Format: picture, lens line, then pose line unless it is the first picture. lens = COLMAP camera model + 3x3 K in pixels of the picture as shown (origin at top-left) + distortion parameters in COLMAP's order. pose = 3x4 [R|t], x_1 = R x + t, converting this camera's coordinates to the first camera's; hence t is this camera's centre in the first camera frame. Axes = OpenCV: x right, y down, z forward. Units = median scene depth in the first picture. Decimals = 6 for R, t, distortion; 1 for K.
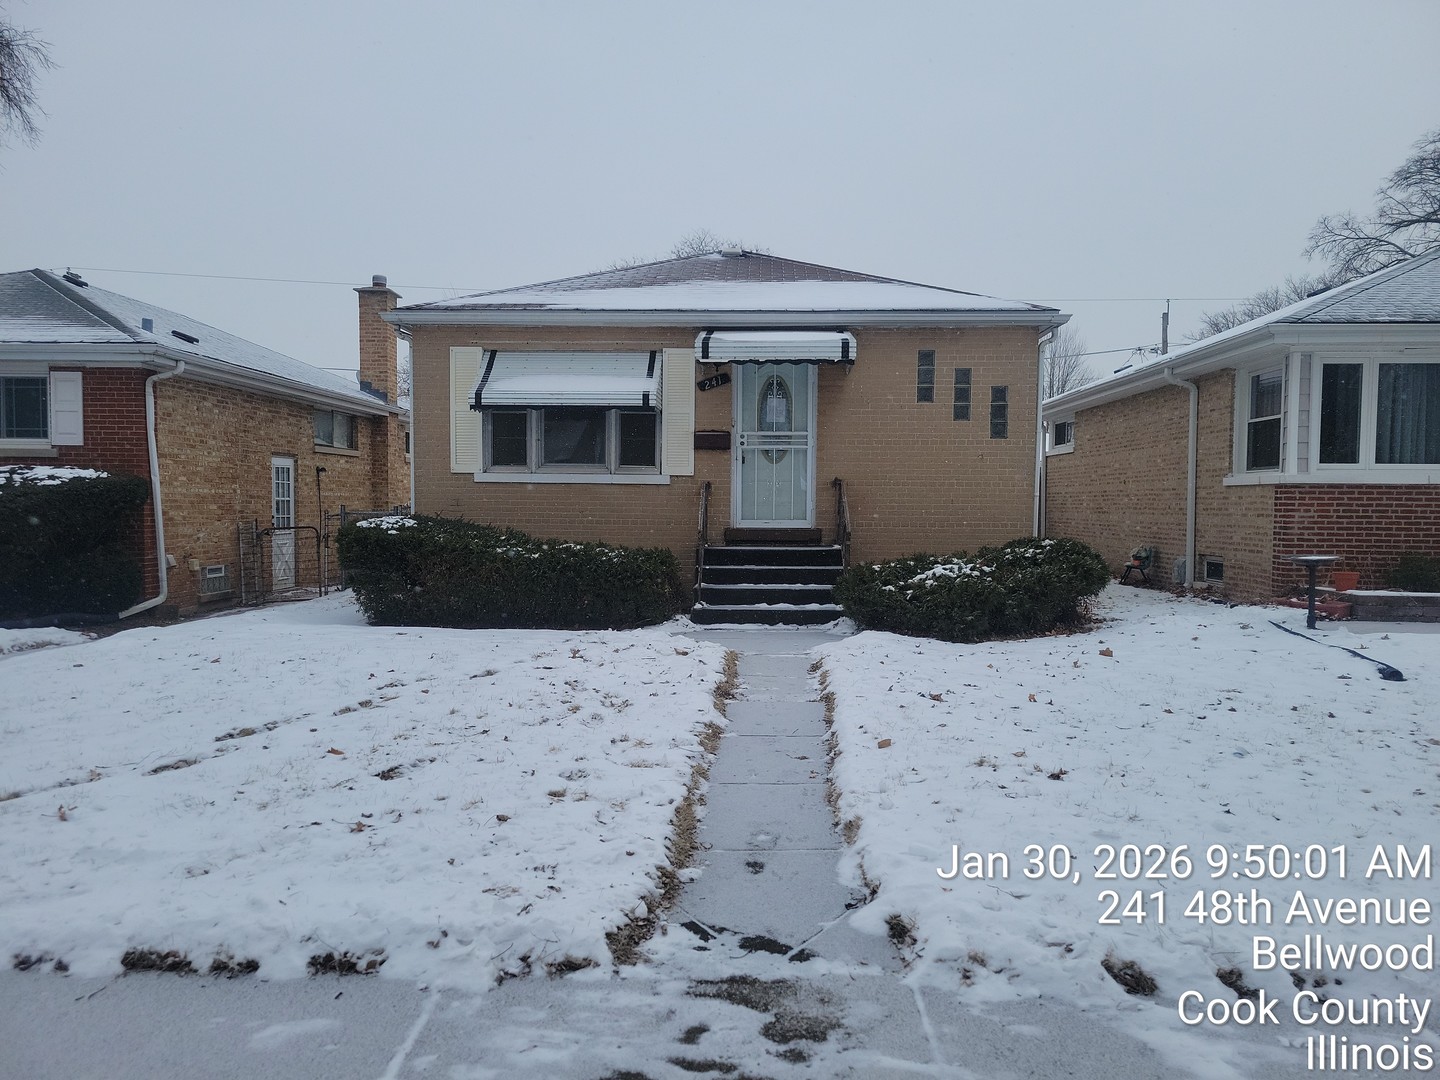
lens RADIAL K [[1086.8, 0, 716.1], [0, 1086.8, 541.3], [0, 0, 1]] dist [0.050622, 0.000376]
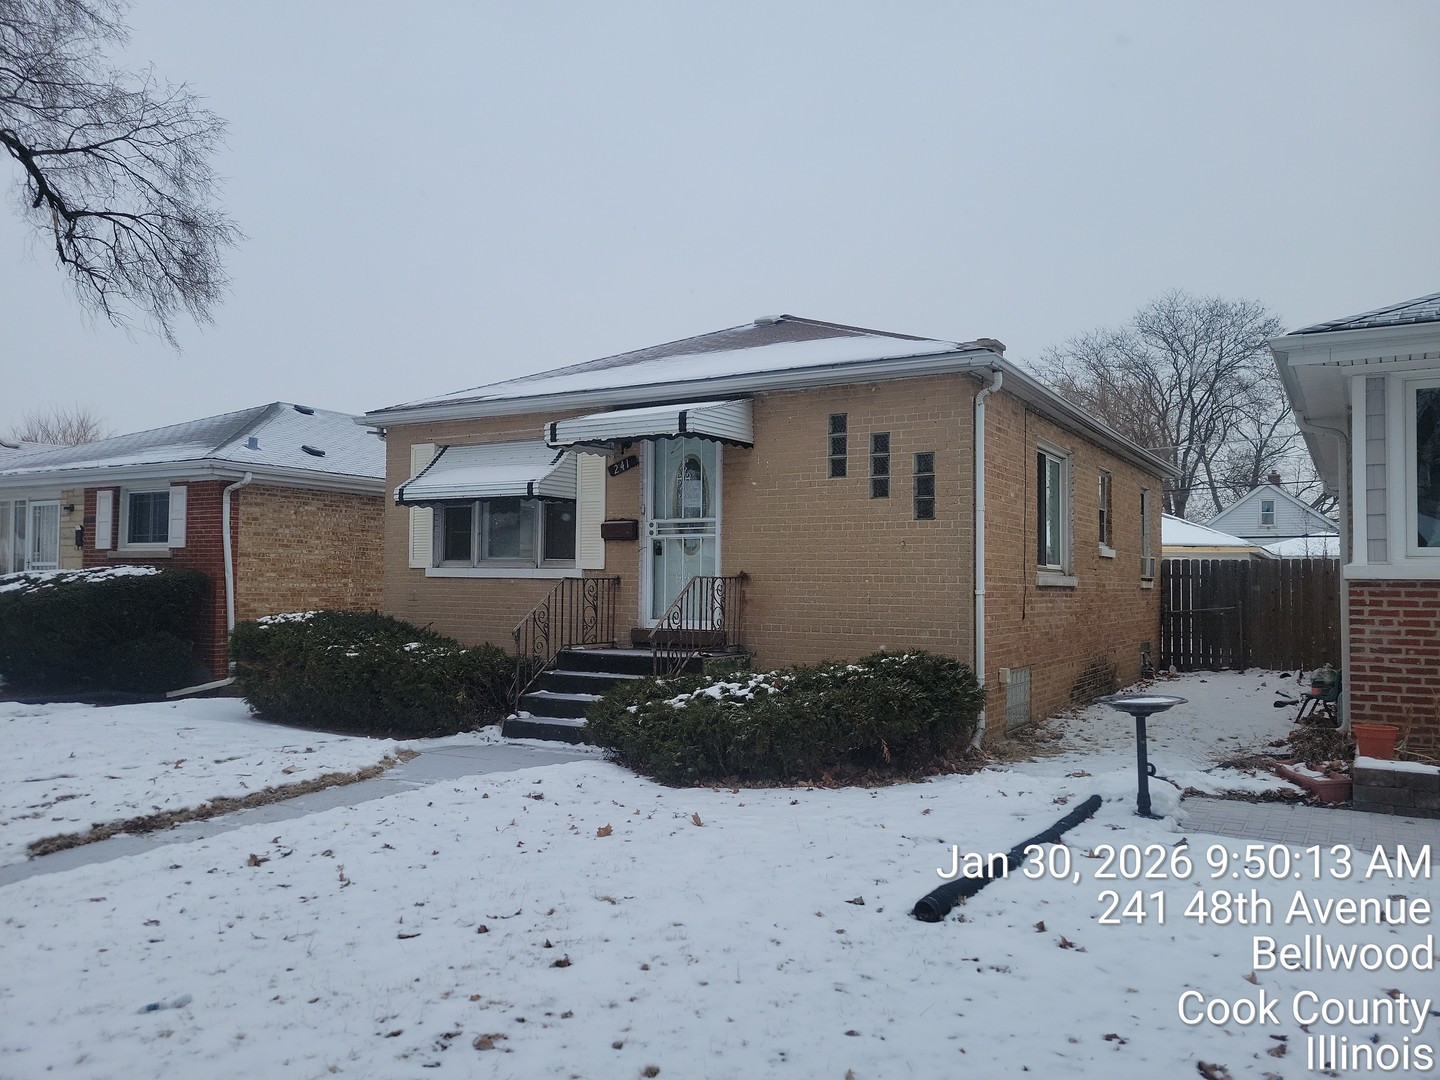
lens RADIAL K [[1086.8, 0, 717.4], [0, 1086.8, 537.3], [0, 0, 1]] dist [0.050622, 0.000376]
pose [[0.873990, -0.019249, -0.485562, 0.501517], [-0.021464, 0.996711, -0.078146, -0.018352], [0.485469, 0.078720, 0.870702, 0.257207]]
